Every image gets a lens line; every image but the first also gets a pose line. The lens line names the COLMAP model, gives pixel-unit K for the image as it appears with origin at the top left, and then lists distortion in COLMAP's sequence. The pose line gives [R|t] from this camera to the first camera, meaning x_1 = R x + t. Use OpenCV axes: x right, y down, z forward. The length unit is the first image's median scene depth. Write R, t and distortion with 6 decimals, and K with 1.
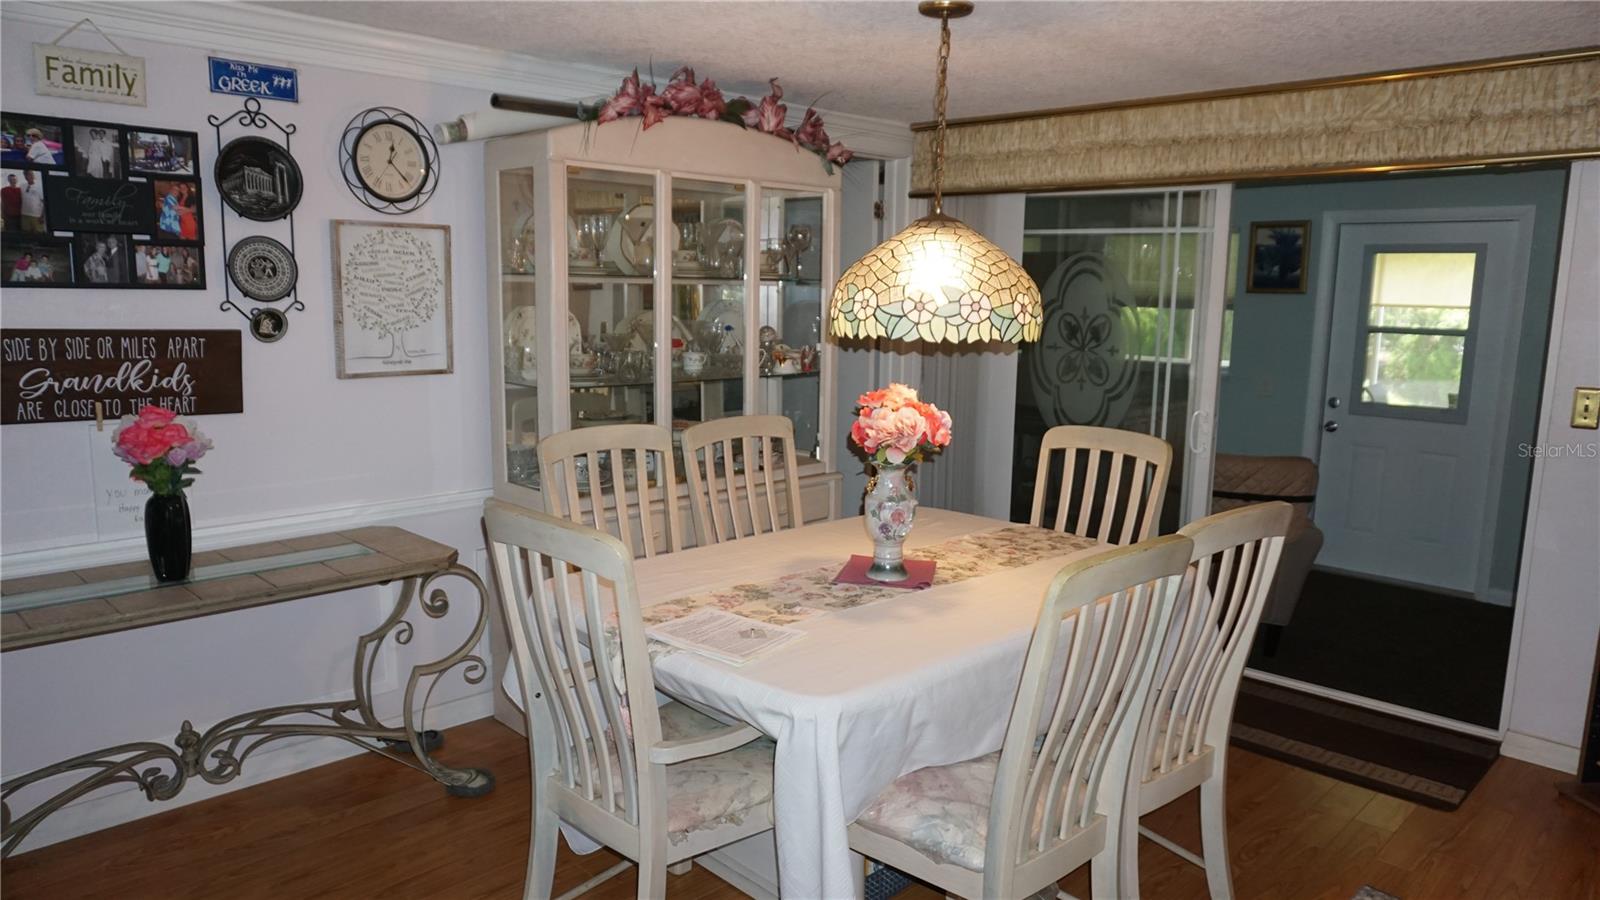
lens RADIAL K [[1067.4, 0, 806.0], [0, 1067.4, 457.8], [0, 0, 1]] dist [-0.065340, 0.043250]
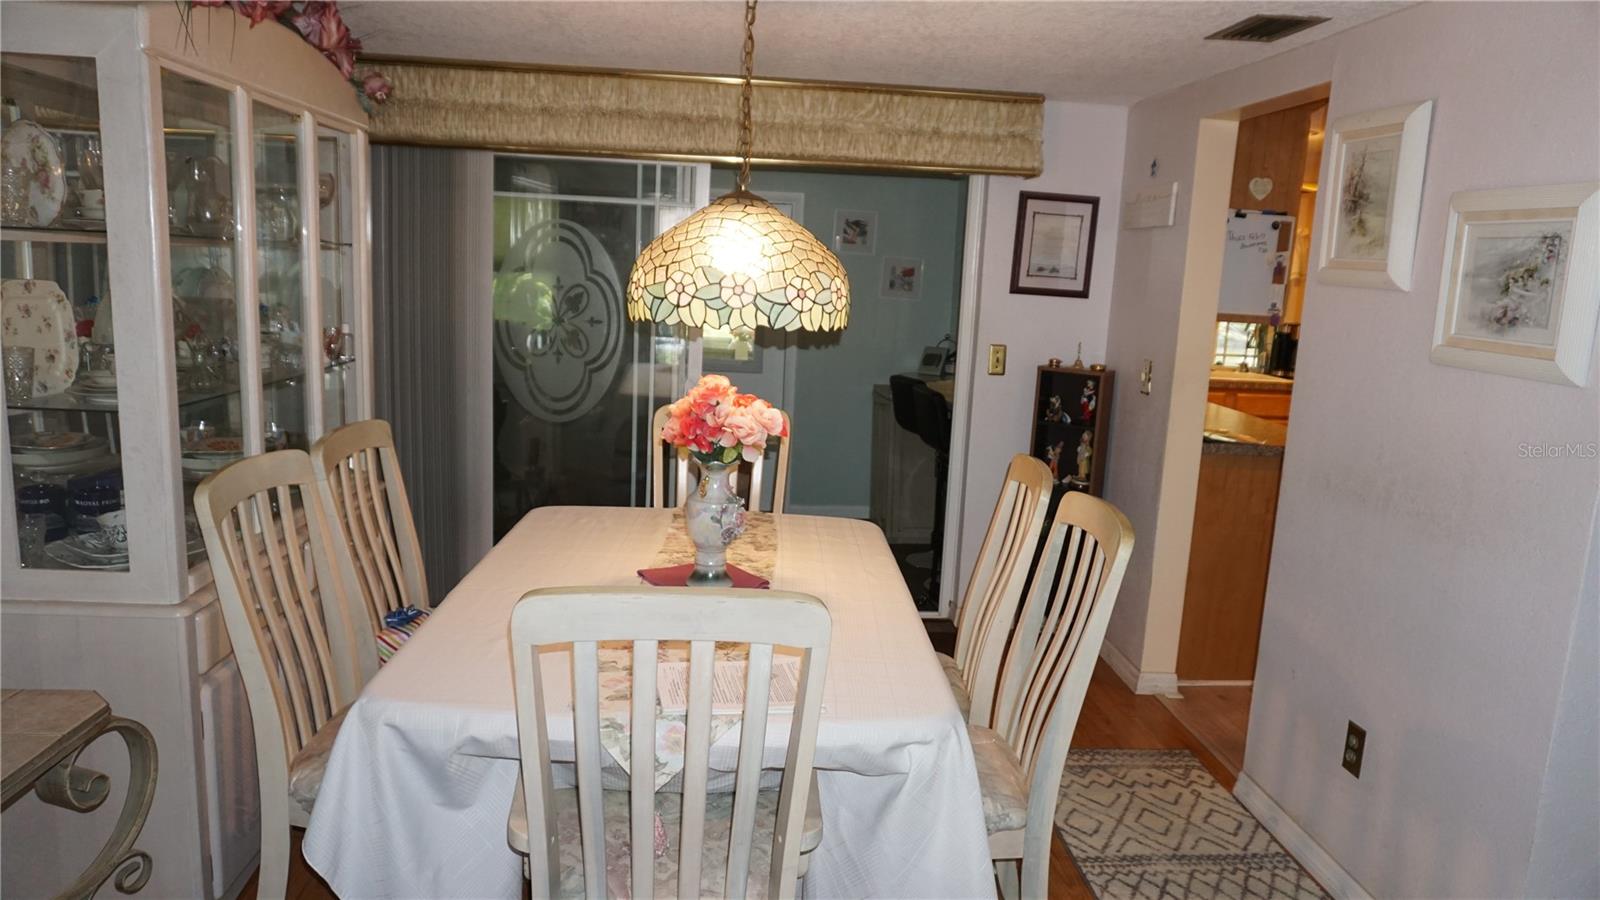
lens RADIAL K [[1067.4, 0, 806.0], [0, 1067.4, 457.8], [0, 0, 1]] dist [-0.065340, 0.043250]
pose [[0.653802, -0.116315, 0.747672, -0.454738], [0.081972, 0.993187, 0.082830, -0.055769], [-0.752213, 0.007133, 0.658882, 0.276262]]
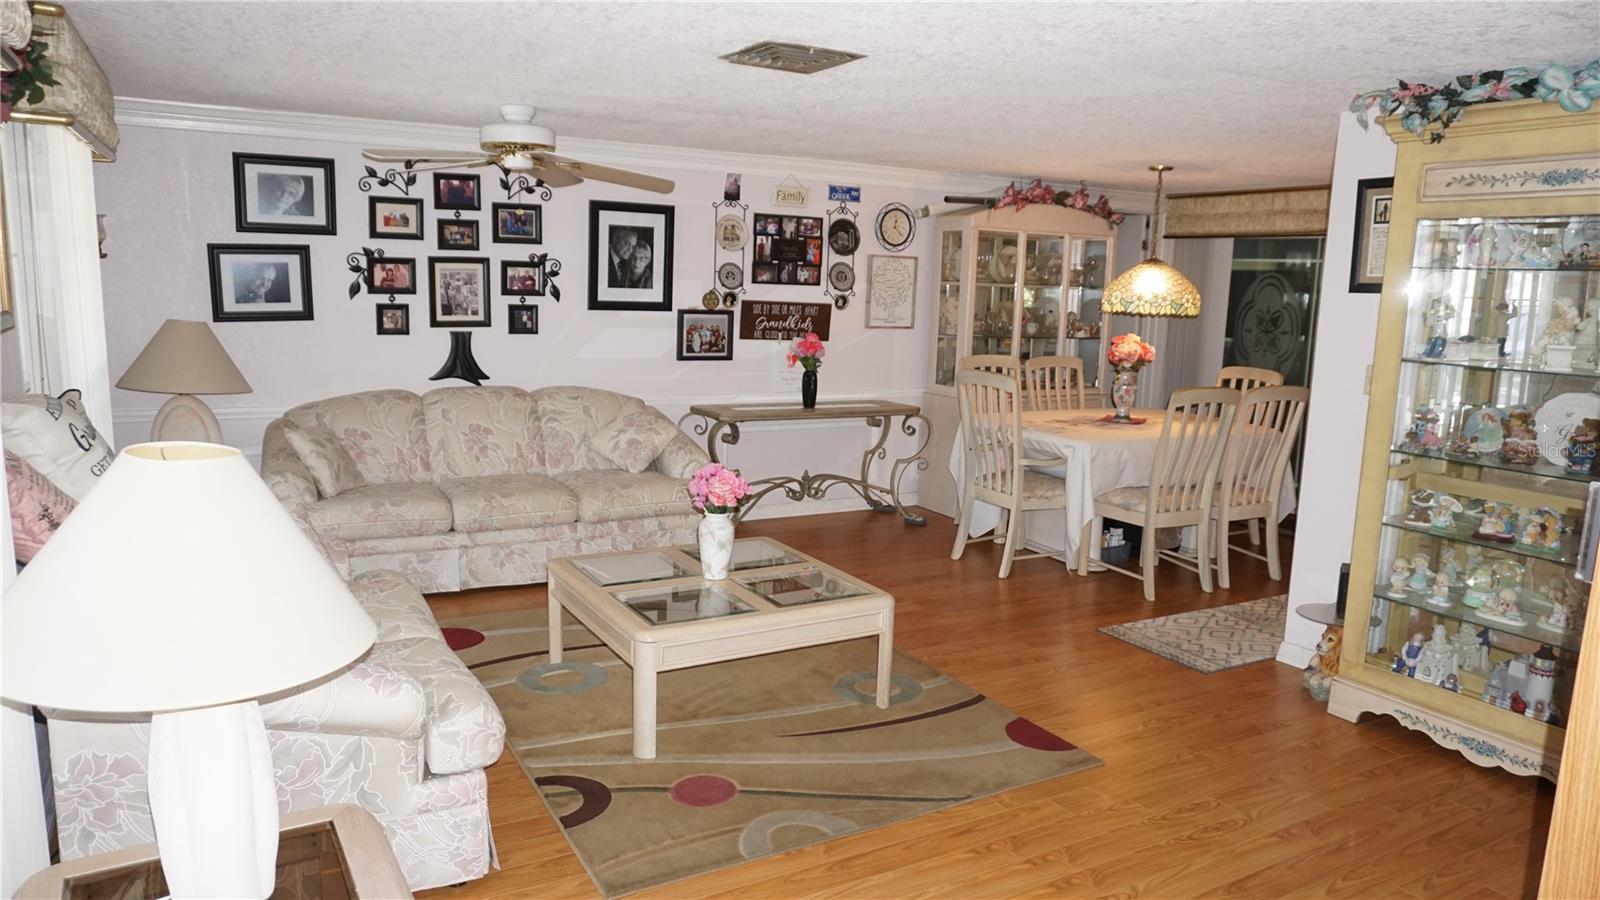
lens RADIAL K [[1074.6, 0, 764.3], [0, 1074.6, 477.0], [0, 0, 1]] dist [-0.081995, -0.000138]
pose [[0.952133, 0.062281, -0.299272, 0.031528], [-0.058333, 0.998052, 0.022117, 0.184597], [0.300066, -0.003601, 0.953912, -1.107792]]
